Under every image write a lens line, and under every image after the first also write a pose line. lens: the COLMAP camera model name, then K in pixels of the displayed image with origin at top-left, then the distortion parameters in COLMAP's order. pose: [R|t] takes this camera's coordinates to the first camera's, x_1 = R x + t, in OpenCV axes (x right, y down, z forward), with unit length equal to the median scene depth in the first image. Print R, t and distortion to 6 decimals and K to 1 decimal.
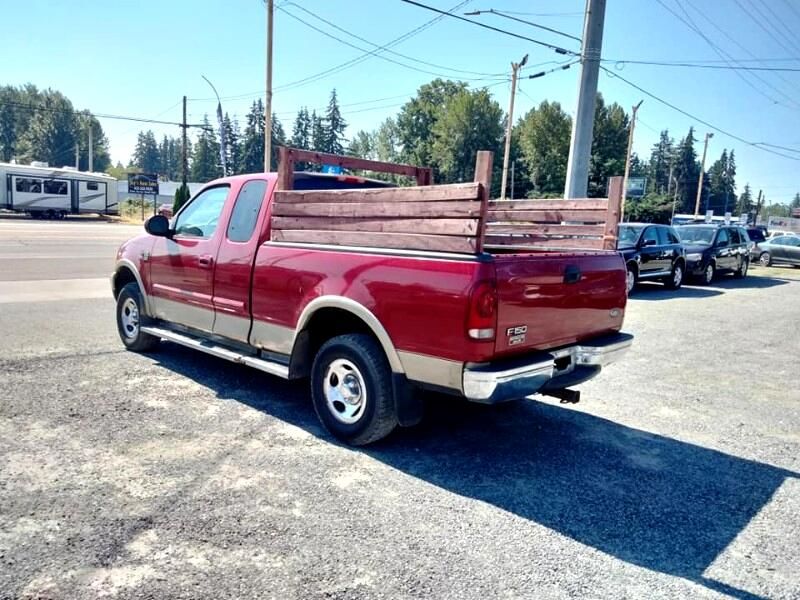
lens RADIAL K [[602.9, 0, 393.7], [0, 602.9, 299.7], [0, 0, 1]] dist [0.016588, 0.008393]
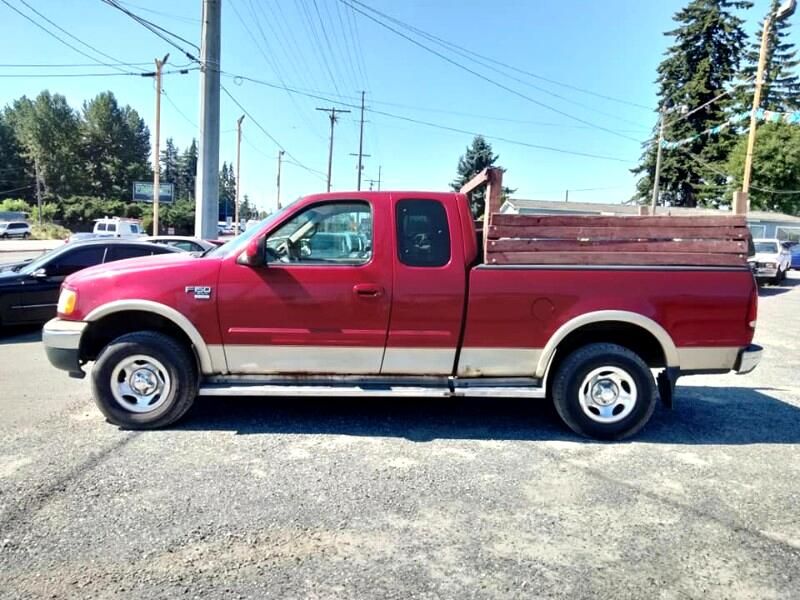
lens RADIAL K [[602.9, 0, 394.9], [0, 602.9, 299.9], [0, 0, 1]] dist [0.016588, 0.008393]
pose [[0.700705, -0.089613, 0.707801, -0.236948], [0.094466, 0.994999, 0.032455, -0.020126], [-0.707170, 0.044122, 0.705666, 0.099276]]
